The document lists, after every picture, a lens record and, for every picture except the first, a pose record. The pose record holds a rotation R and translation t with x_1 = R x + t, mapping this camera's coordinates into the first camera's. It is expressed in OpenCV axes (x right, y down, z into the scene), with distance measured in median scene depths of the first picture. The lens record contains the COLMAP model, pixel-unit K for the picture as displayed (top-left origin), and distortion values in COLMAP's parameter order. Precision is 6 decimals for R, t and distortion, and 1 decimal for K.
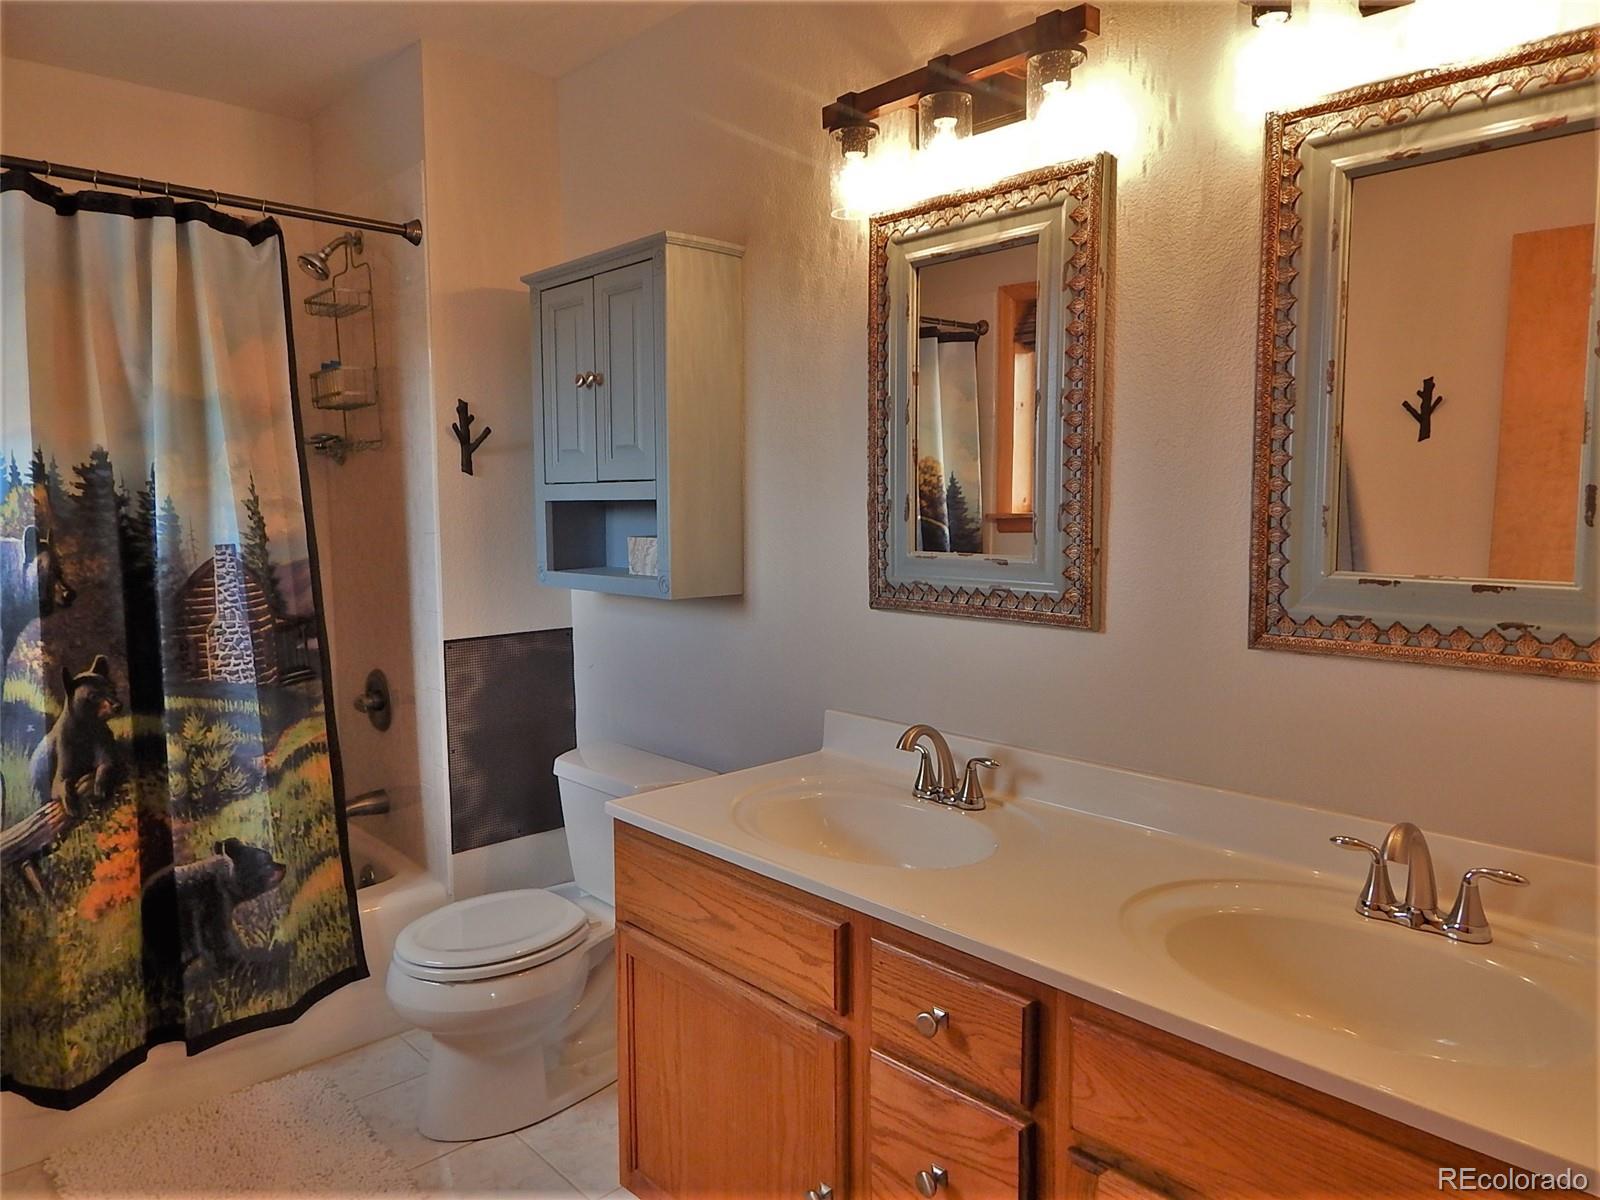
lens RADIAL K [[1086.3, 0, 794.6], [0, 1086.3, 594.5], [0, 0, 1]] dist [0.006997, -0.009020]
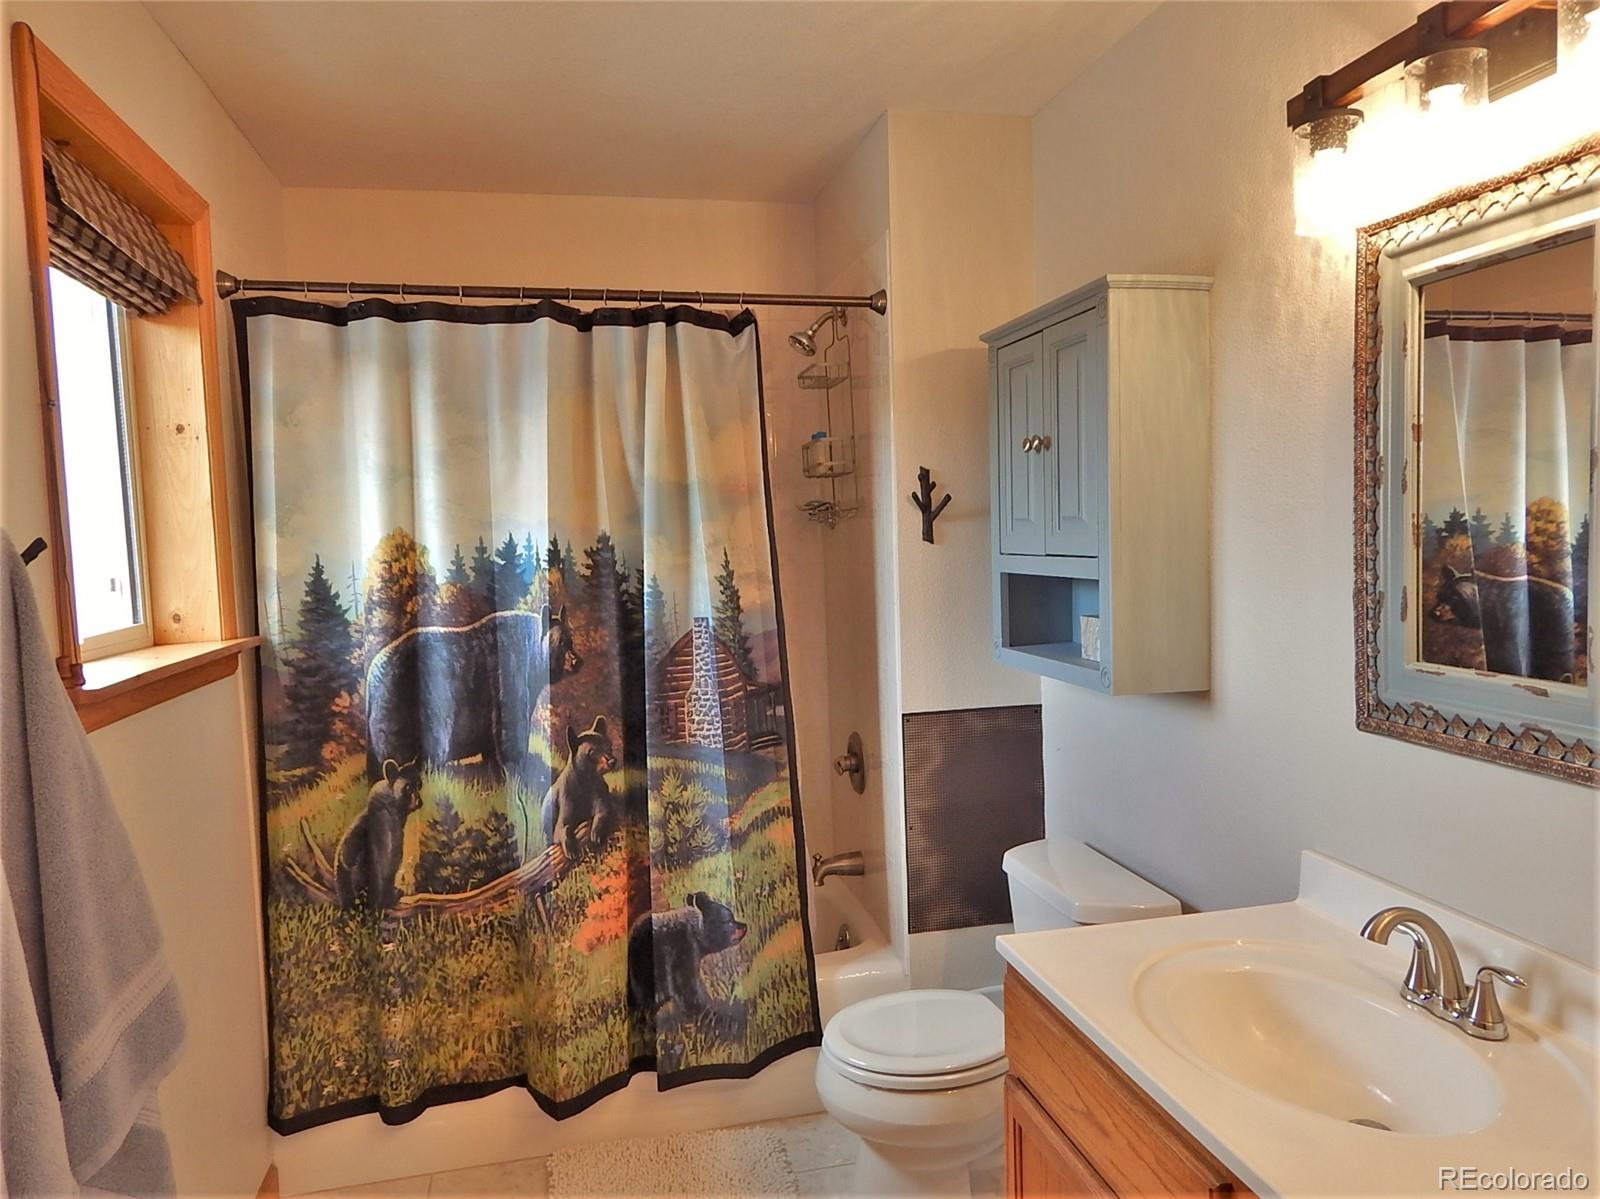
lens RADIAL K [[1098.5, 0, 804.3], [0, 1098.5, 585.4], [0, 0, 1]] dist [0.010156, -0.004250]
pose [[0.861345, 0.010114, -0.507920, 0.122150], [-0.021246, 0.999644, -0.016124, -0.065741], [0.507576, 0.024680, 0.861253, 0.121531]]
